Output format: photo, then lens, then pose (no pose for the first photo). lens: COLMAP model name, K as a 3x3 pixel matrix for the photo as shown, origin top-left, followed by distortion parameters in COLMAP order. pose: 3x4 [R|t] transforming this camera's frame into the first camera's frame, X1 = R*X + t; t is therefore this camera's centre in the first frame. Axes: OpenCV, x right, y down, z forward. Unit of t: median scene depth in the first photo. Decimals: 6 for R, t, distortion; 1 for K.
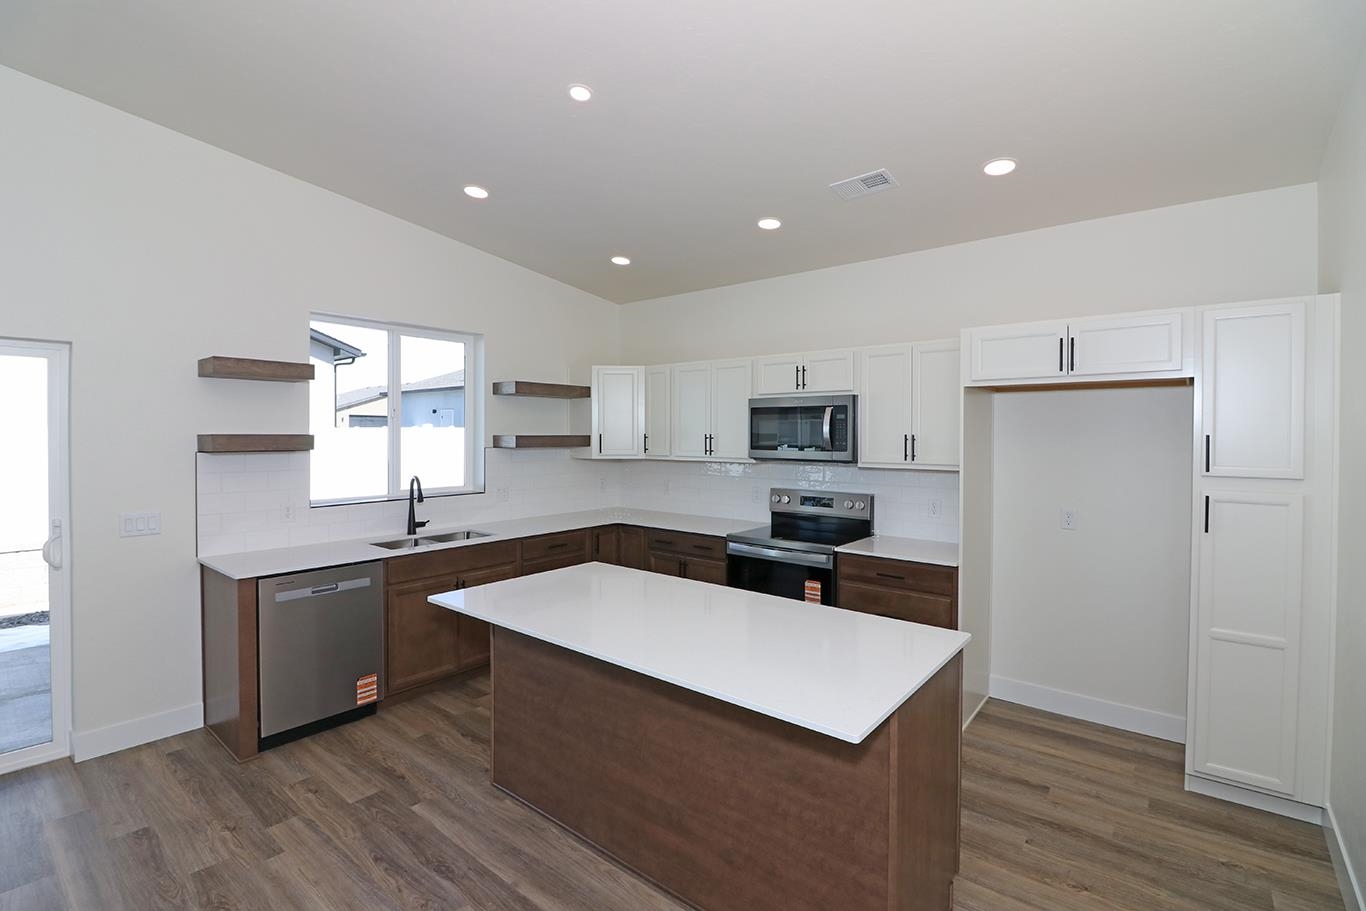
lens RADIAL K [[628.6, 0, 684.3], [0, 628.6, 443.6], [0, 0, 1]] dist [0.004446, -0.008314]
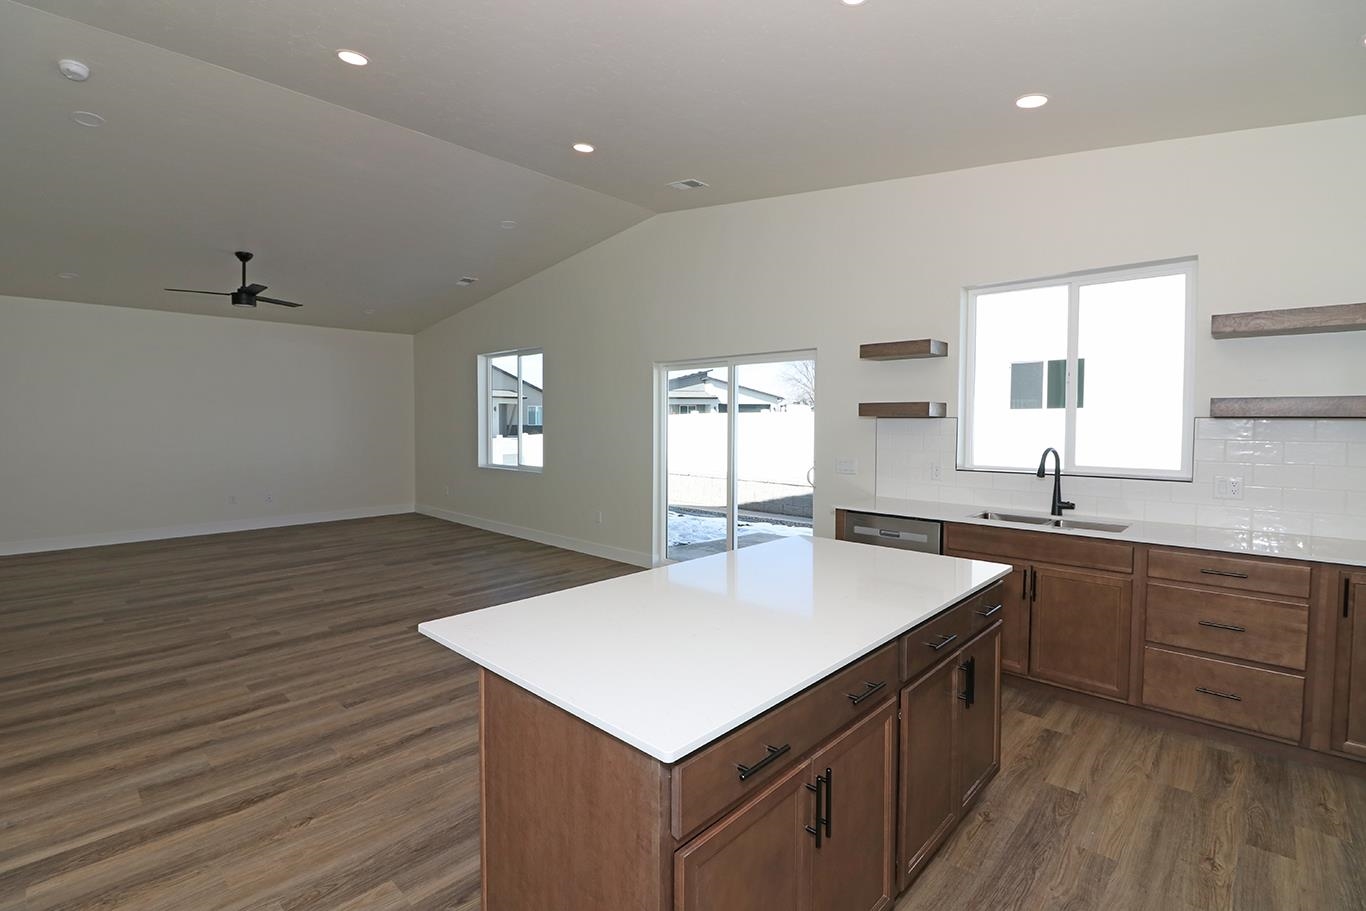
lens RADIAL K [[628.6, 0, 684.3], [0, 628.6, 443.6], [0, 0, 1]] dist [0.004446, -0.008314]
pose [[-0.084894, 0.048392, -0.995214, 0.479485], [-0.018117, 0.998580, 0.050101, 0.010452], [0.996225, 0.022284, -0.083896, 0.558037]]
